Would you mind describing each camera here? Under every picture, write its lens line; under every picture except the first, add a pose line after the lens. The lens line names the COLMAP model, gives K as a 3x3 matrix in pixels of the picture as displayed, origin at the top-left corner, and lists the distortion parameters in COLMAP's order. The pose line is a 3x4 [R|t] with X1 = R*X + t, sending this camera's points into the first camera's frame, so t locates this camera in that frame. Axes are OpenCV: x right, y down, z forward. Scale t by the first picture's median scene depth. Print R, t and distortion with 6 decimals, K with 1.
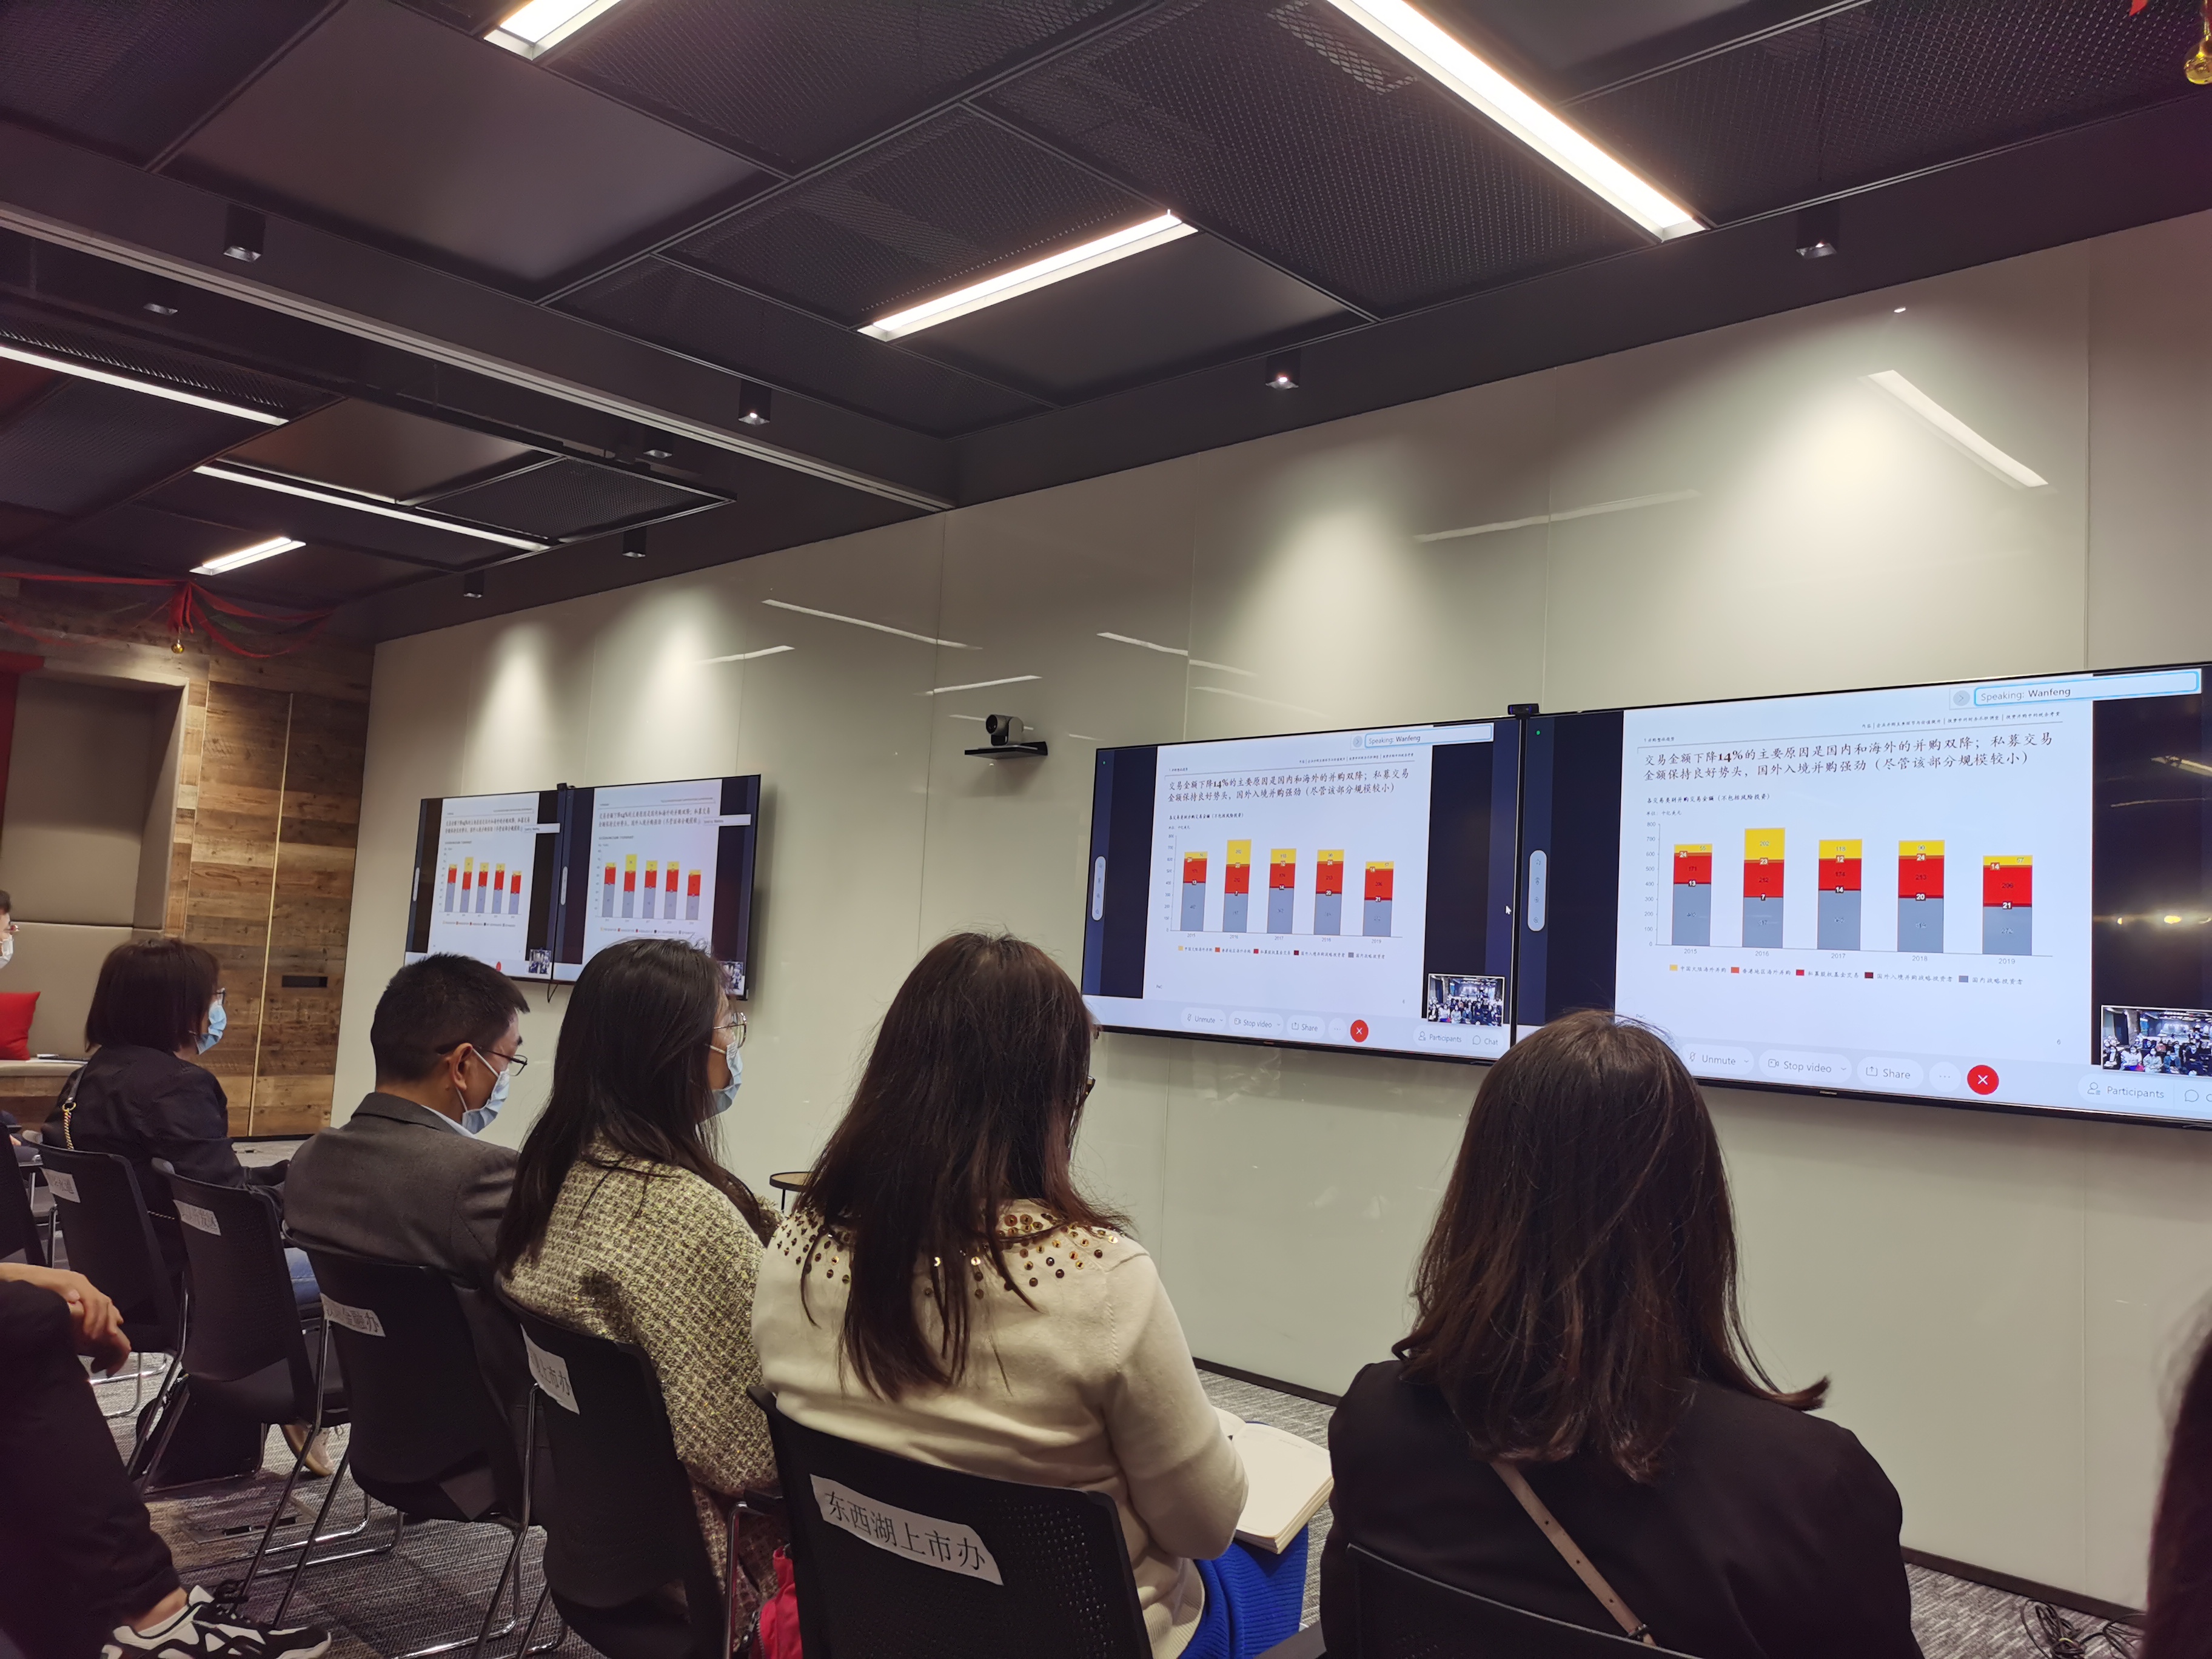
lens RADIAL K [[1725.3, 0, 1106.0], [0, 1725.3, 829.5], [0, 0, 1]] dist [0.075187, -0.056203]
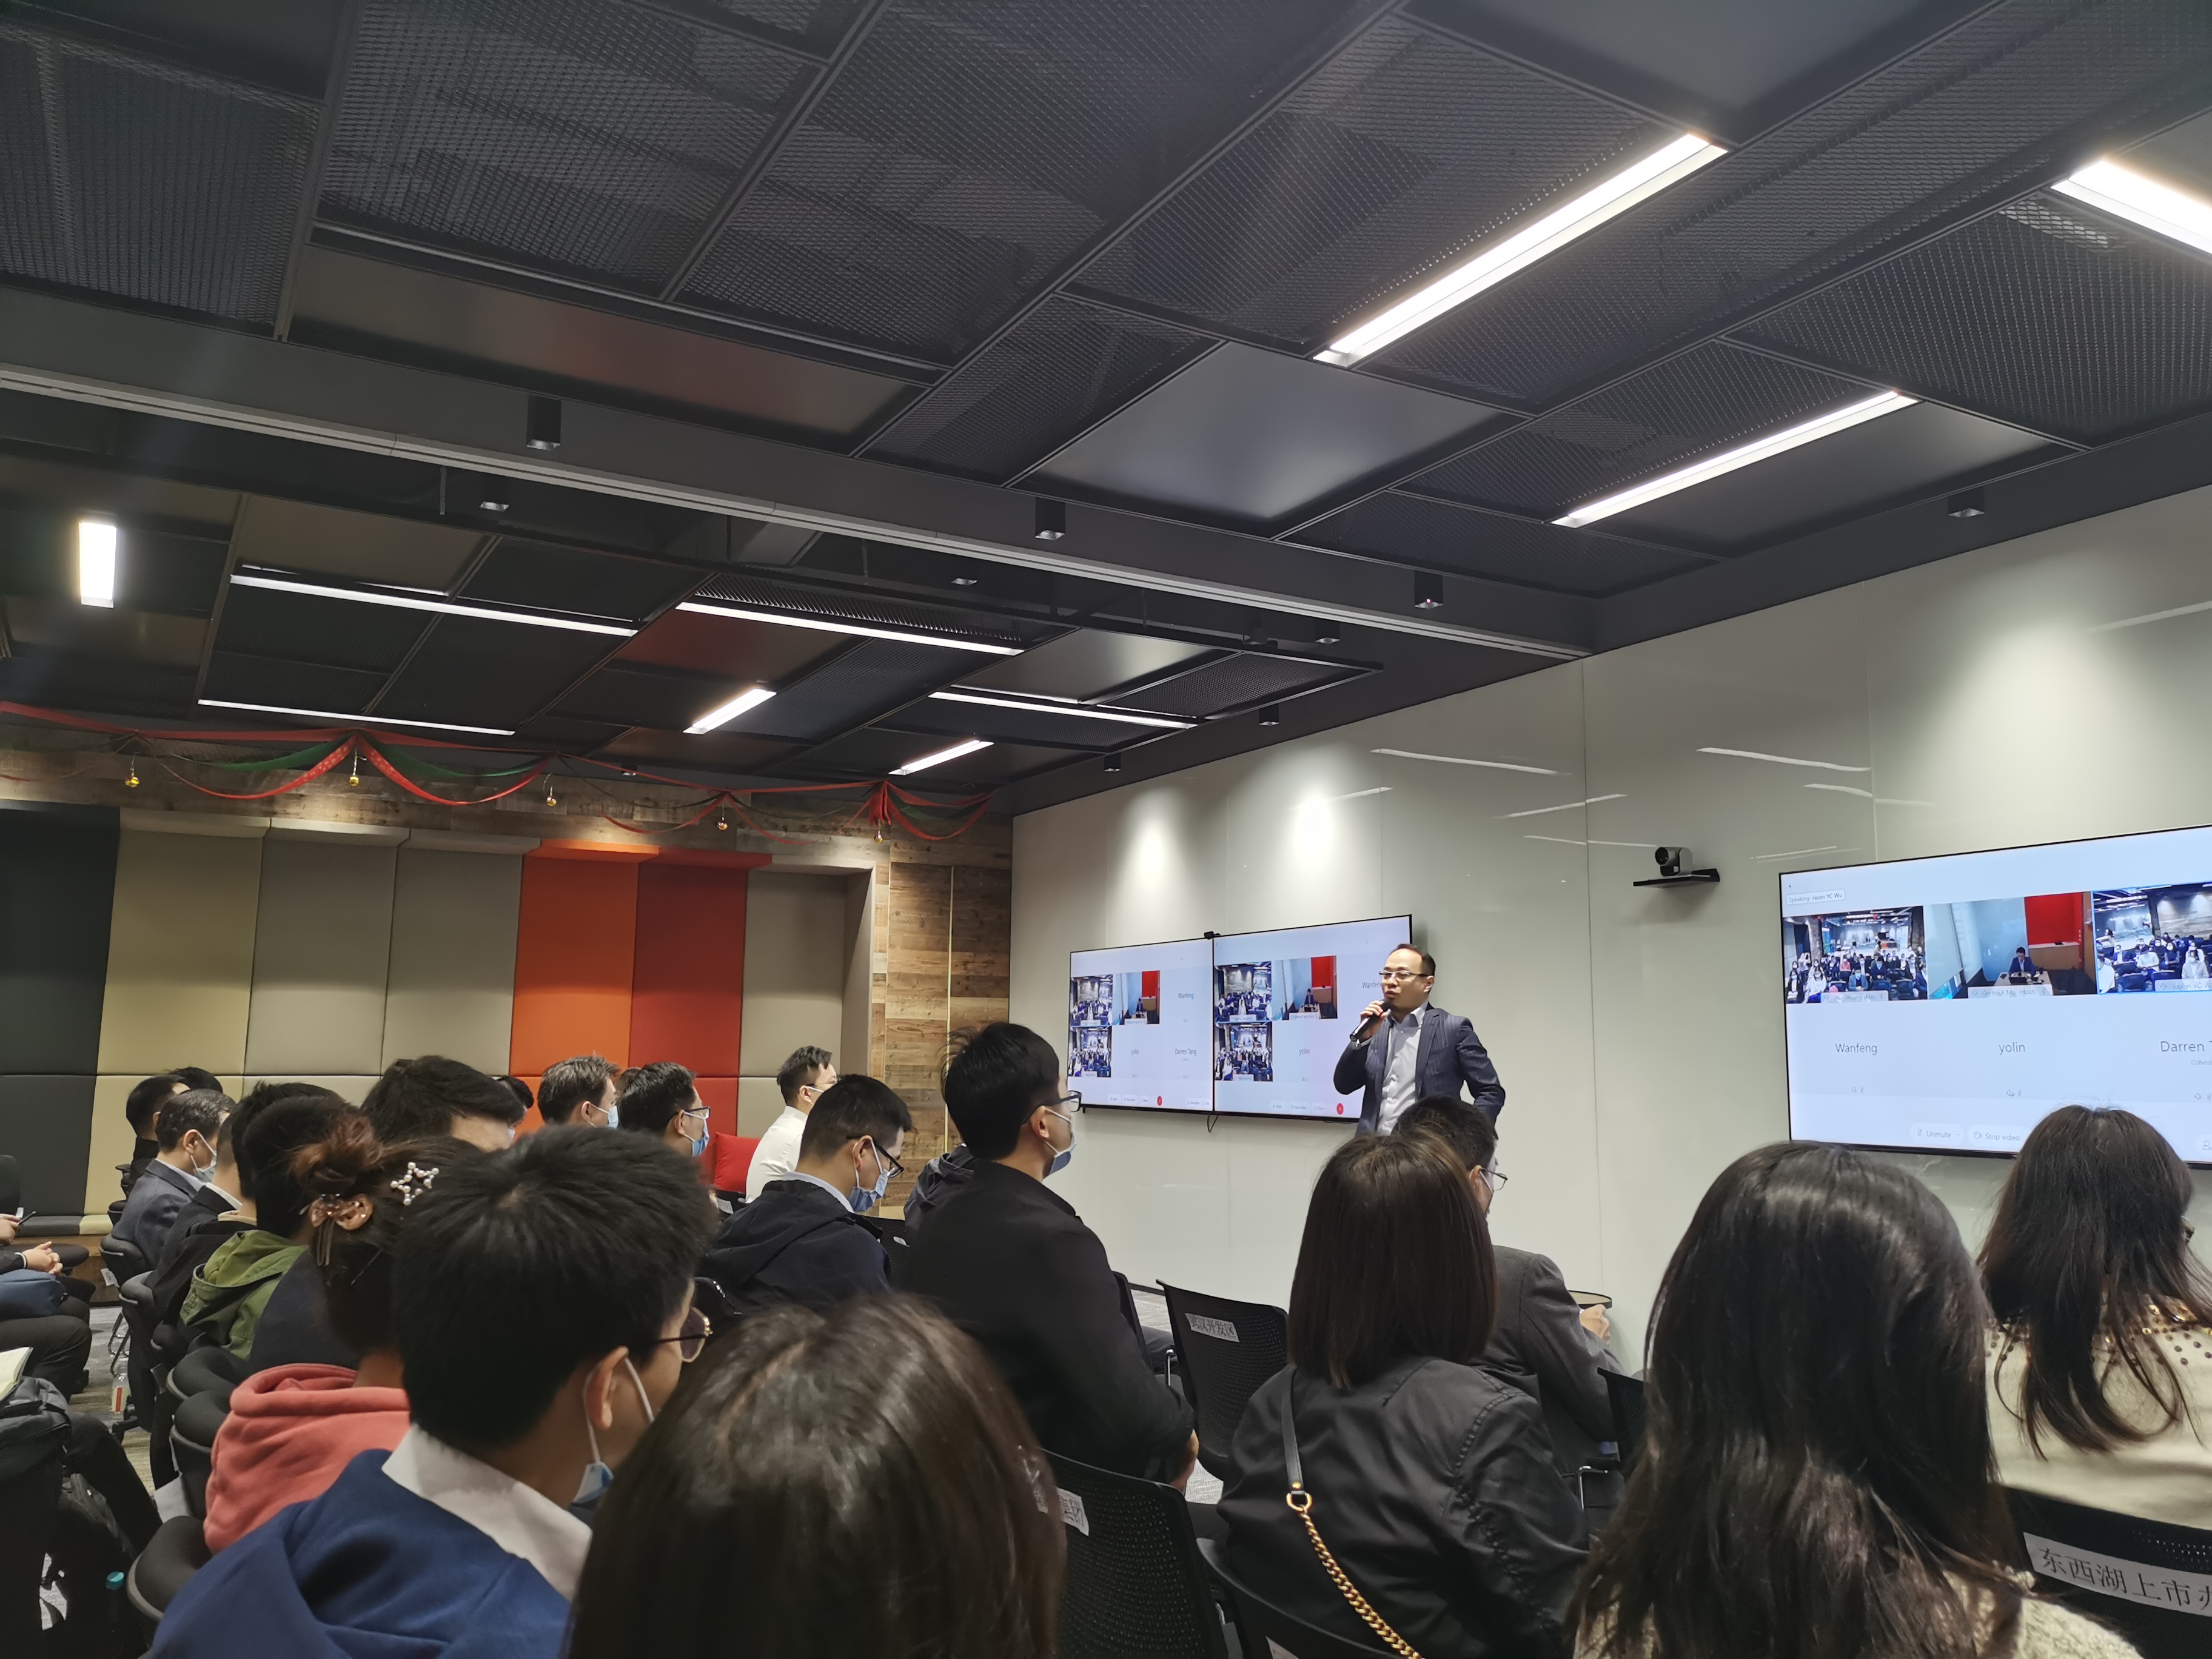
lens RADIAL K [[1725.3, 0, 1106.0], [0, 1725.3, 829.5], [0, 0, 1]] dist [0.075187, -0.056203]
pose [[0.962111, -0.082315, -0.259937, -0.082597], [0.065905, 0.995279, -0.071242, -0.017088], [0.264575, 0.051411, 0.962994, -0.081462]]
